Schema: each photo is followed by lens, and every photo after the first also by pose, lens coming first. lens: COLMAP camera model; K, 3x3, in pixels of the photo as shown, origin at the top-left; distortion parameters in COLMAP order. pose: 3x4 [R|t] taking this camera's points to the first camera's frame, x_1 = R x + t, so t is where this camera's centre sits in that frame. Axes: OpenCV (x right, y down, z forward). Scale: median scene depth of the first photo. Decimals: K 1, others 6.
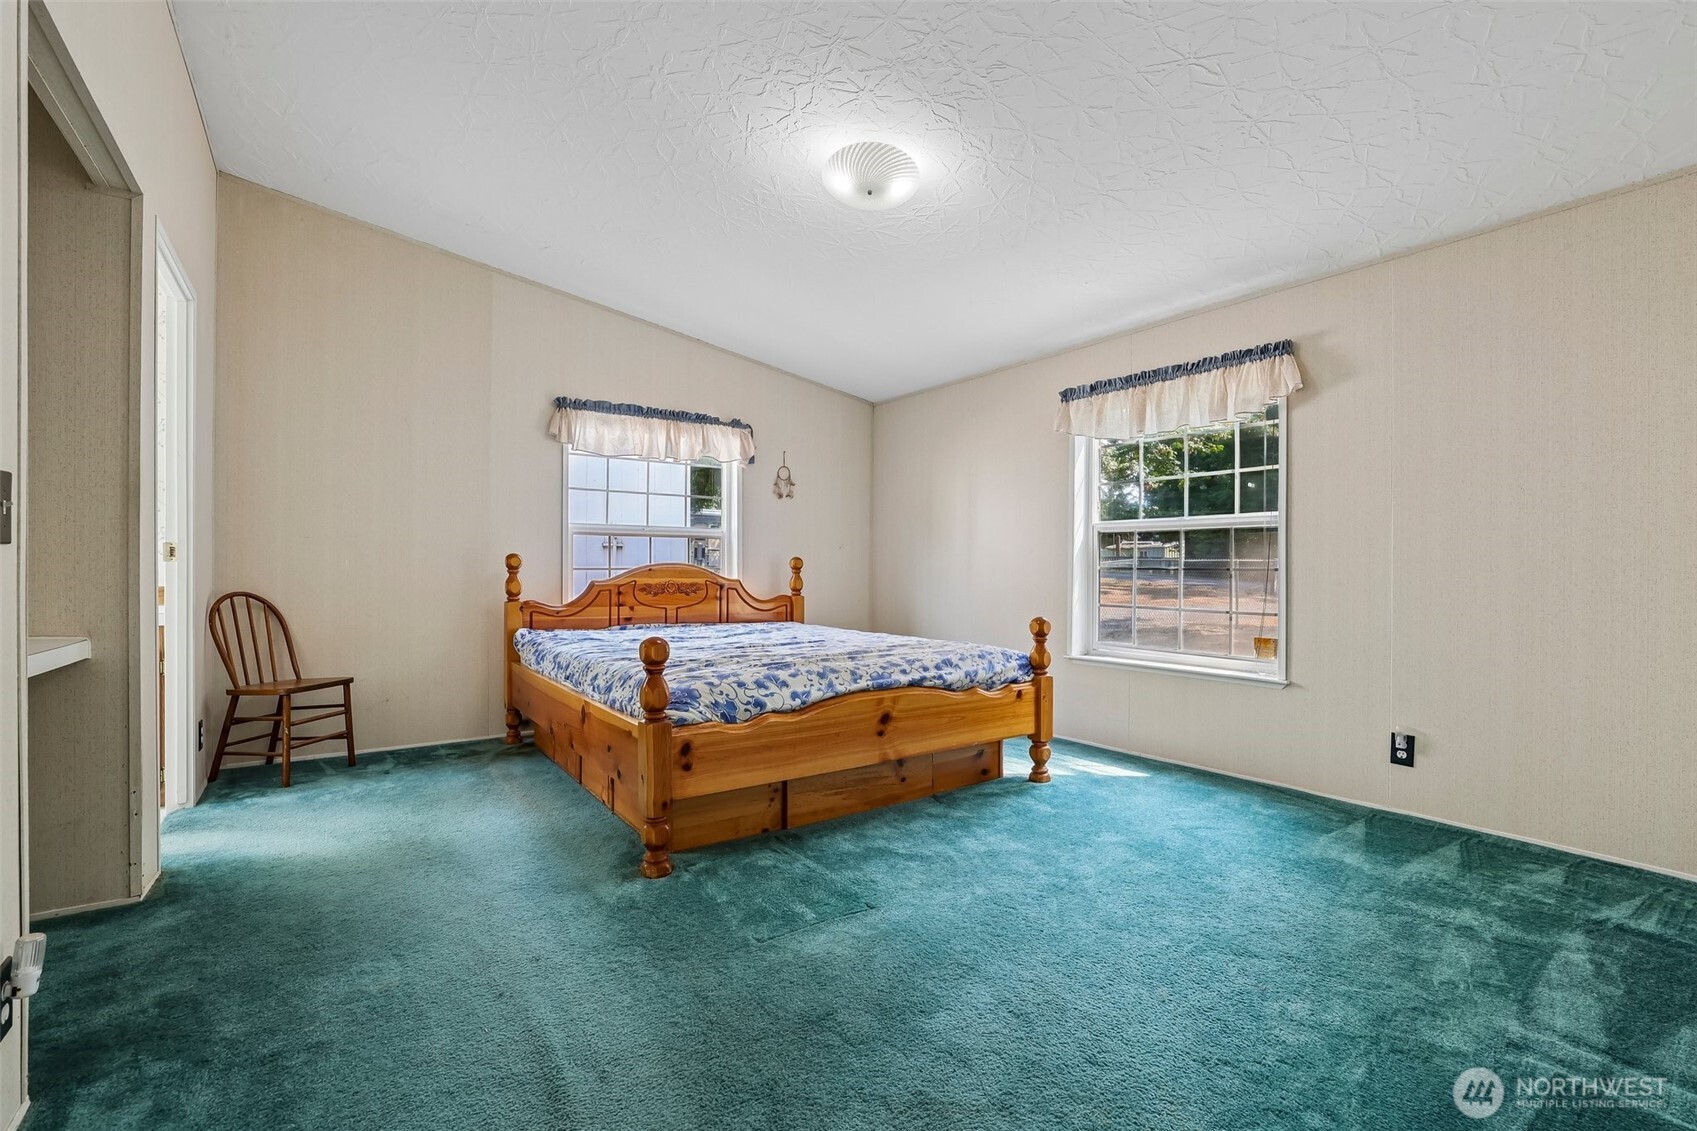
lens RADIAL K [[750.0, 0, 847.9], [0, 750.0, 568.1], [0, 0, 1]] dist [-0.045801, 0.016718]
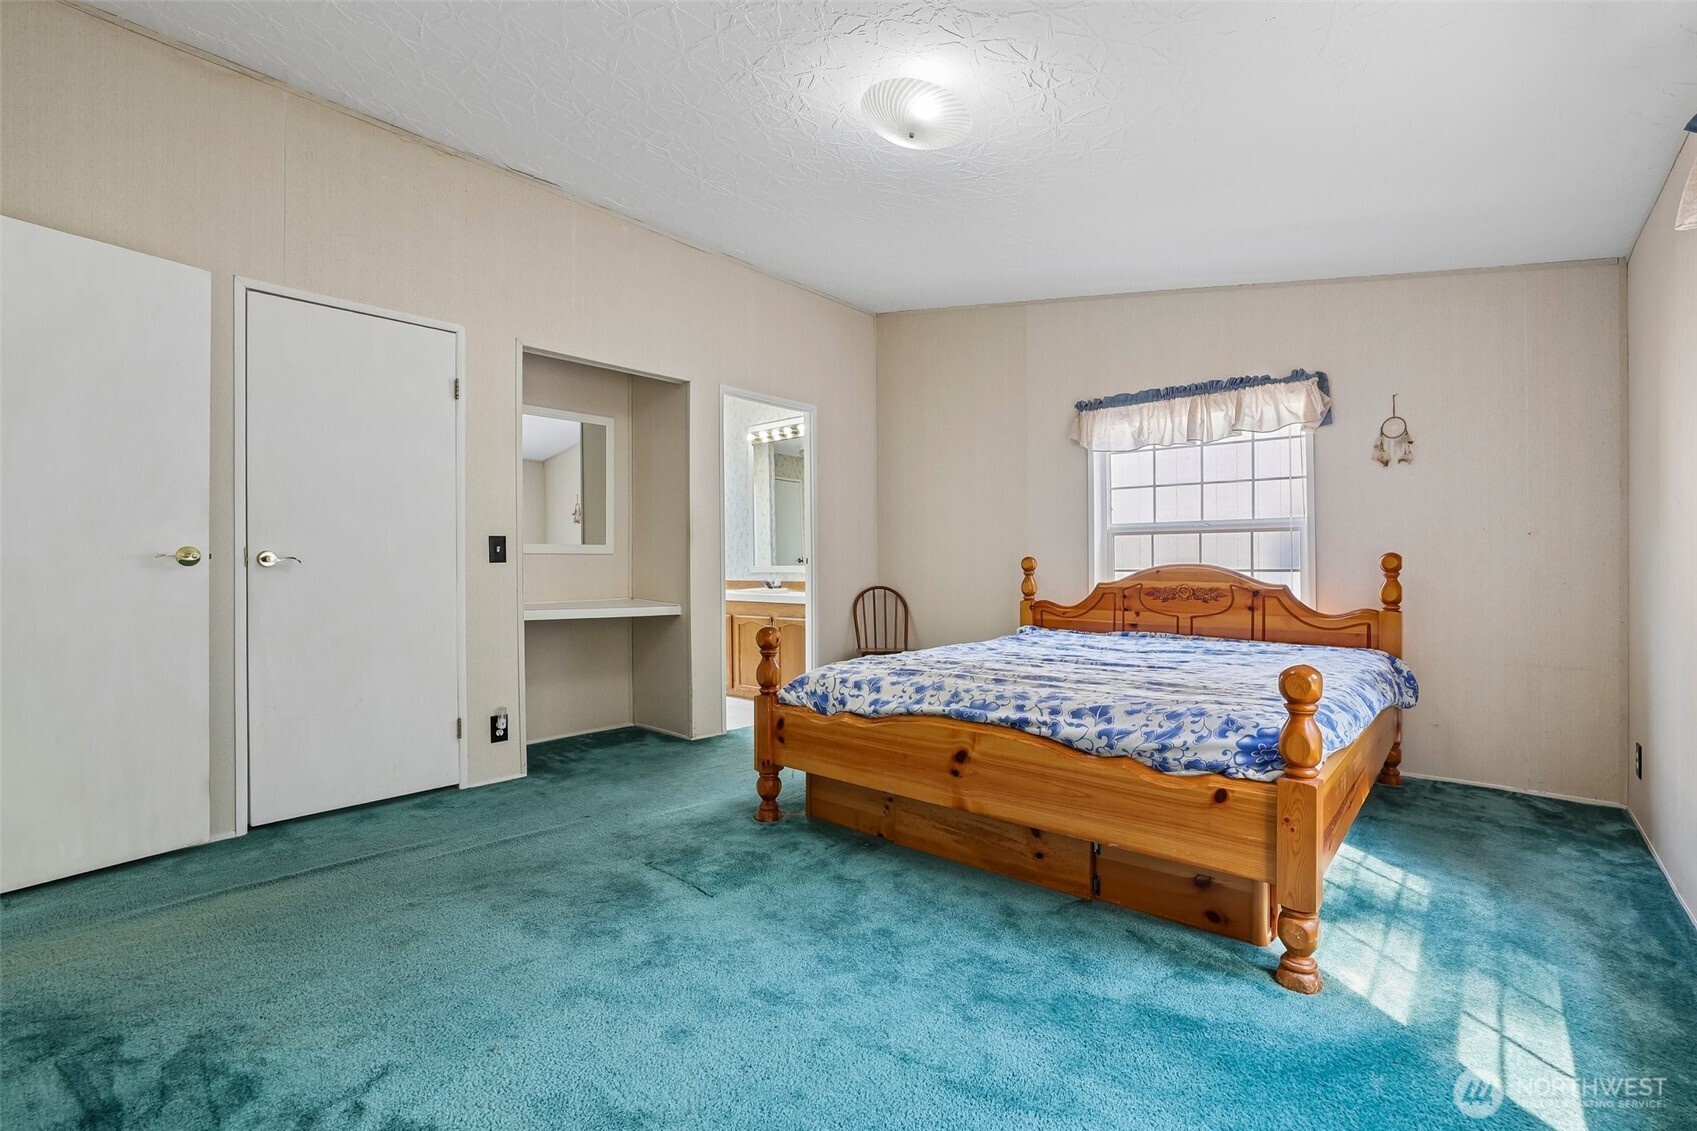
lens RADIAL K [[750.0, 0, 847.4], [0, 750.0, 565.5], [0, 0, 1]] dist [-0.045801, 0.016718]
pose [[0.238447, -0.006553, -0.971133, 0.576607], [0.002412, 0.999978, -0.006155, -0.000730], [0.971152, -0.000875, 0.238458, 0.491977]]
